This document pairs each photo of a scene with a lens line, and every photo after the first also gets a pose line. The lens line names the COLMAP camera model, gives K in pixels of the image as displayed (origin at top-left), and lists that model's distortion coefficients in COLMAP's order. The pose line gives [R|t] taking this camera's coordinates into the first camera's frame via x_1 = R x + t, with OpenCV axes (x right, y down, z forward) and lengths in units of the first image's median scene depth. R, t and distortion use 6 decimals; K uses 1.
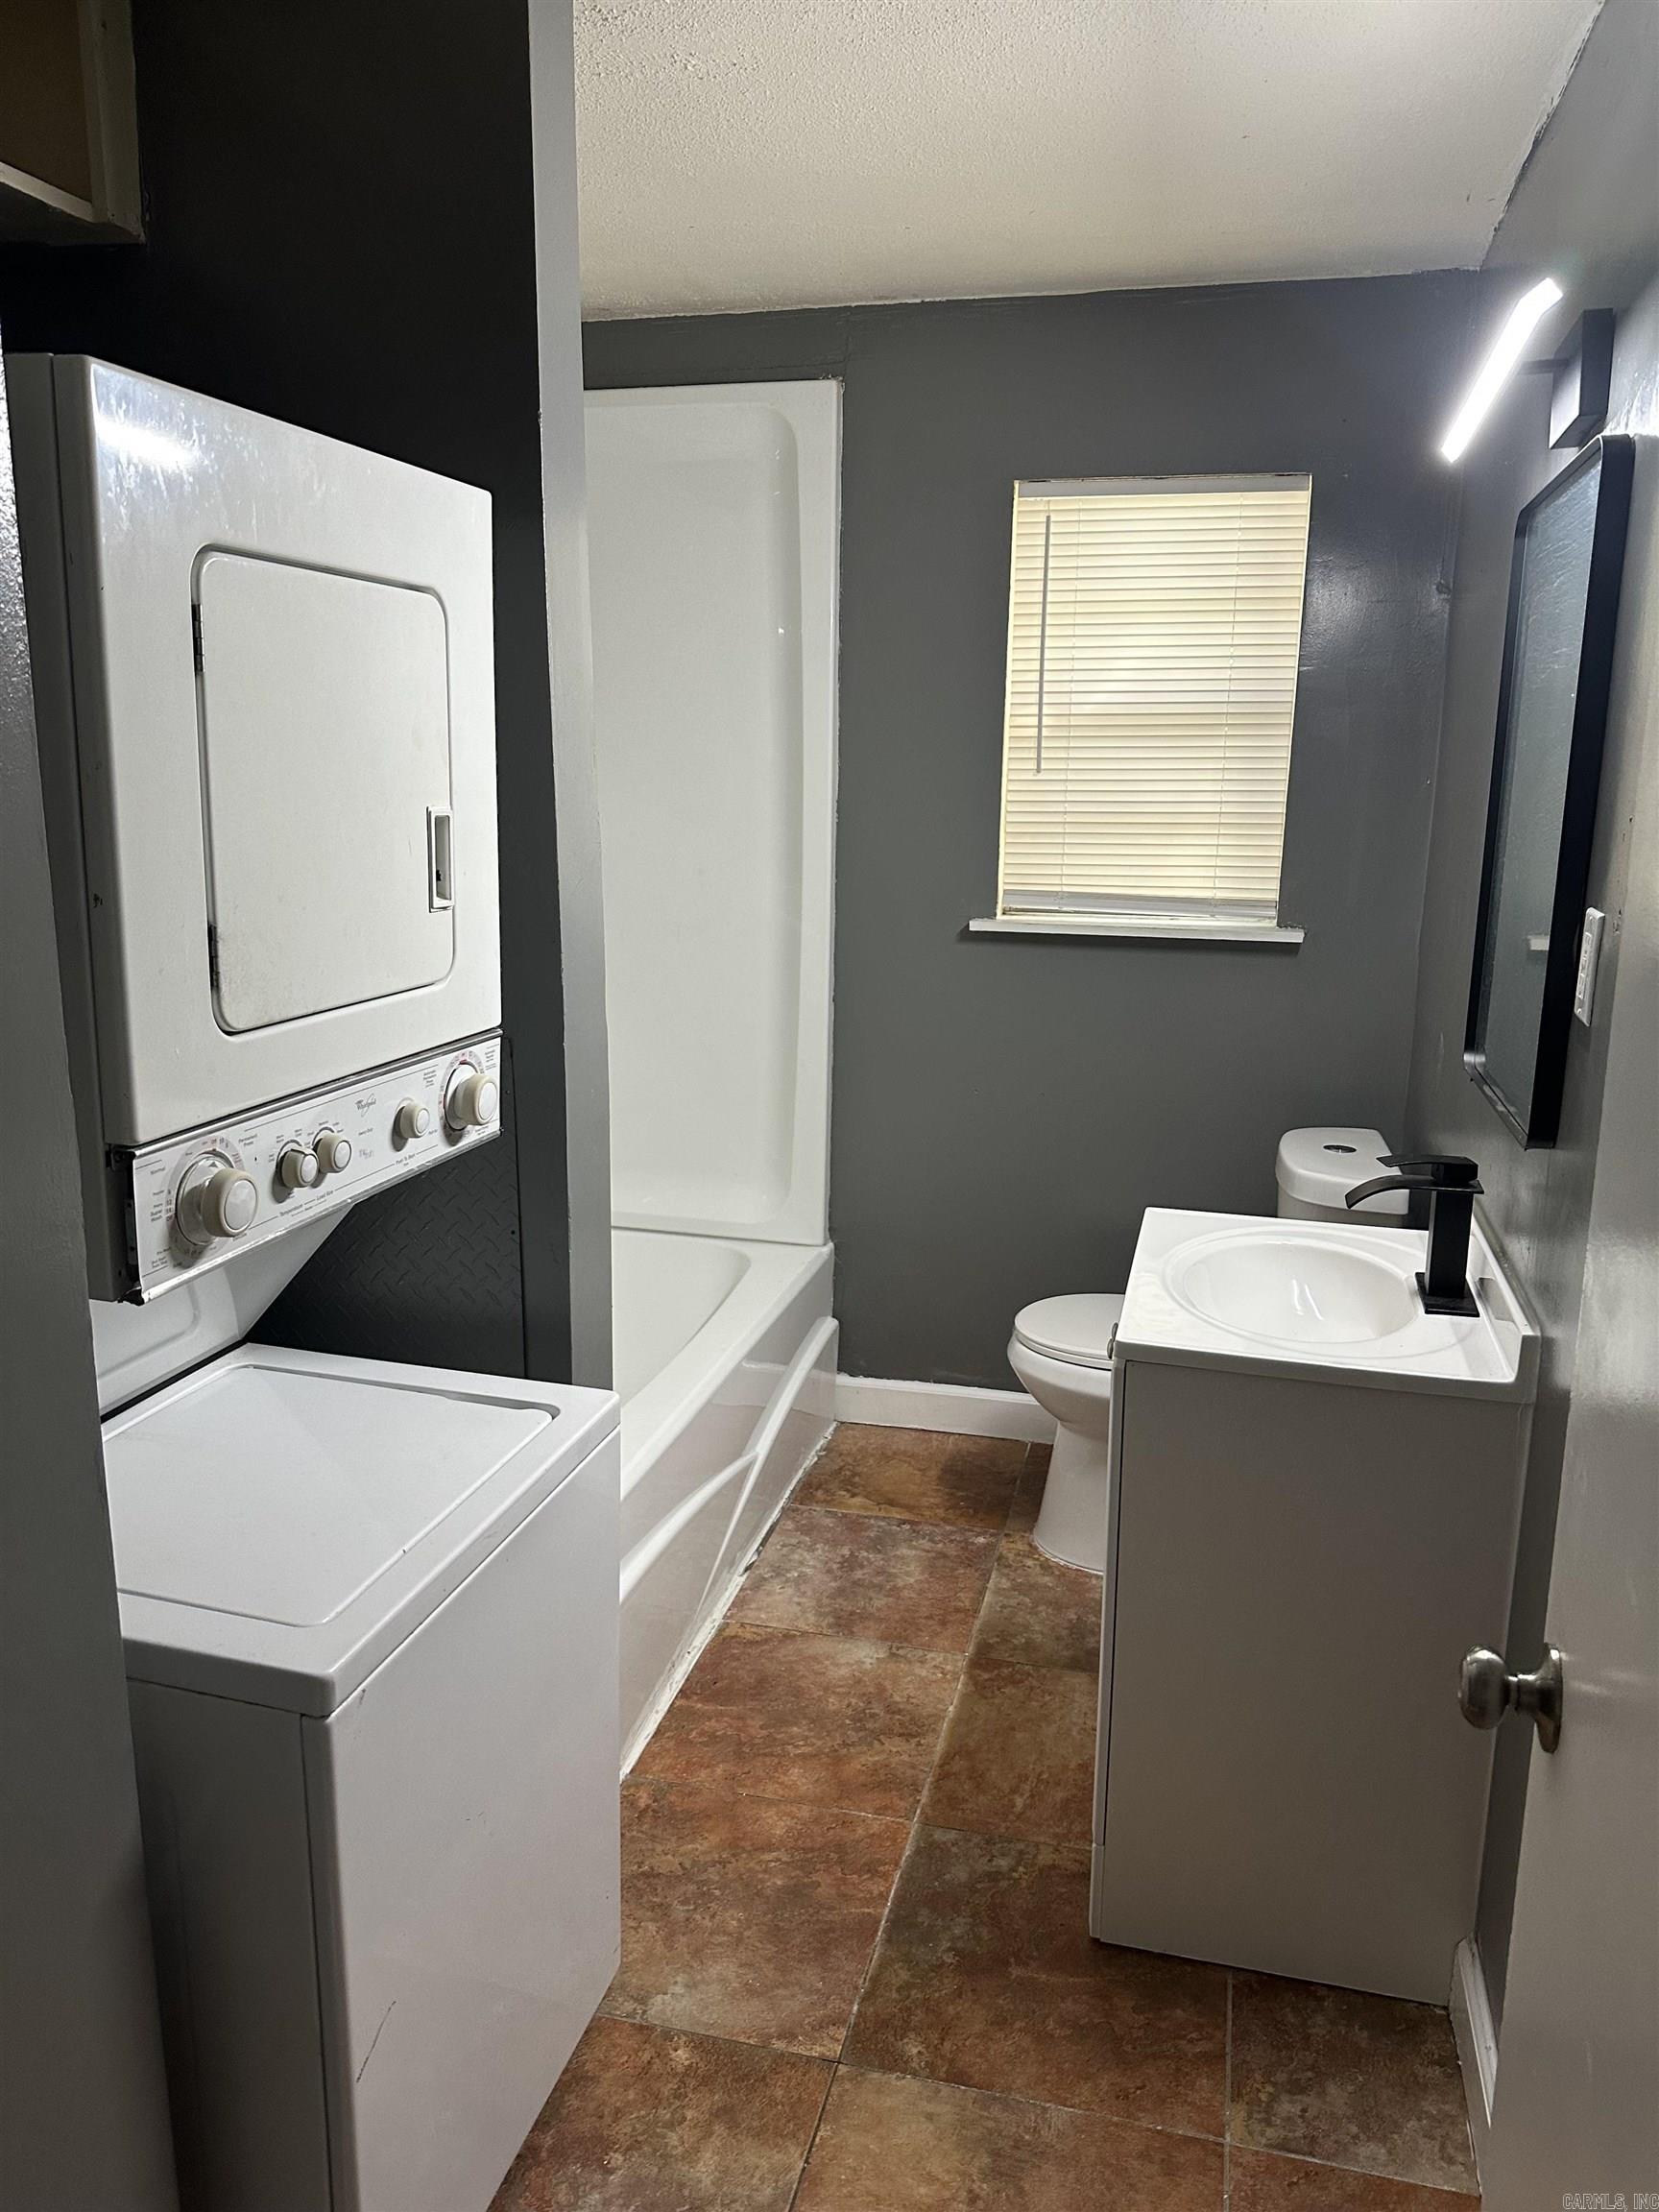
lens RADIAL K [[1546.0, 0, 820.9], [0, 1546.0, 1125.3], [0, 0, 1]] dist [0.066412, -0.071081]
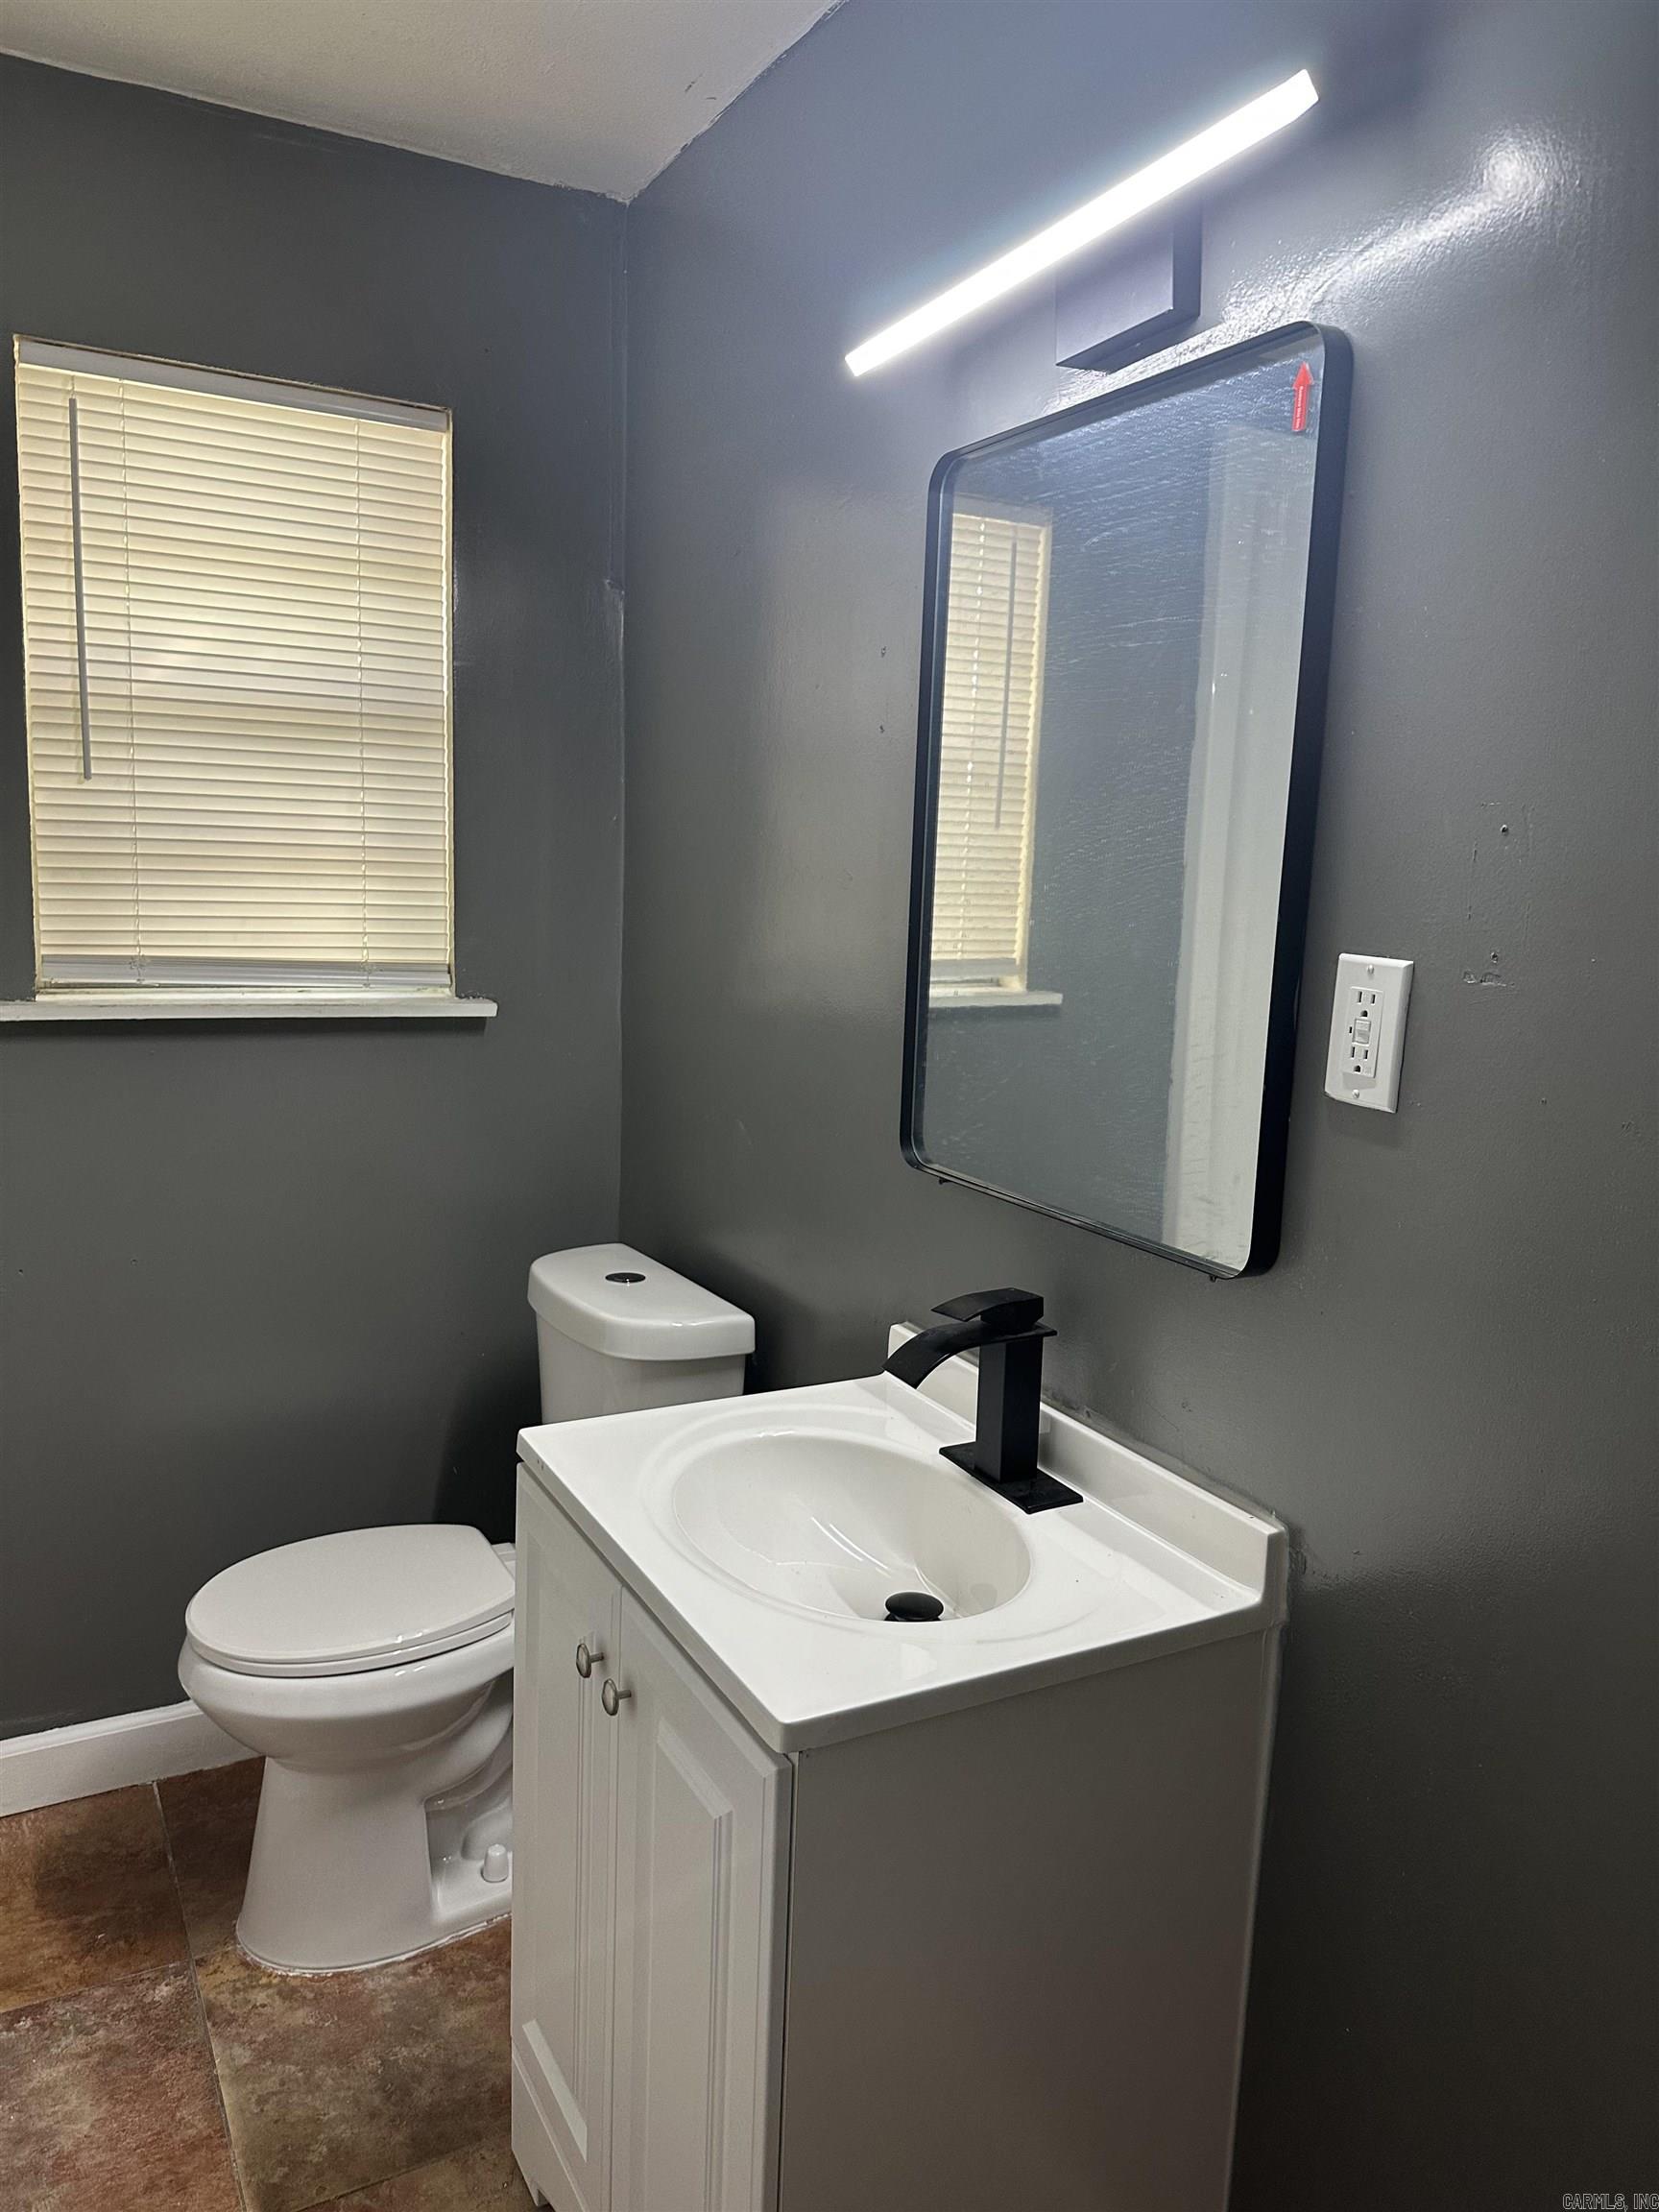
lens RADIAL K [[1546.0, 0, 824.7], [0, 1546.0, 1094.9], [0, 0, 1]] dist [0.066412, -0.071081]
pose [[0.717676, -0.082639, 0.691456, -0.111060], [0.122104, 0.992484, -0.008118, -0.051746], [-0.685589, 0.090256, 0.722373, 0.327826]]
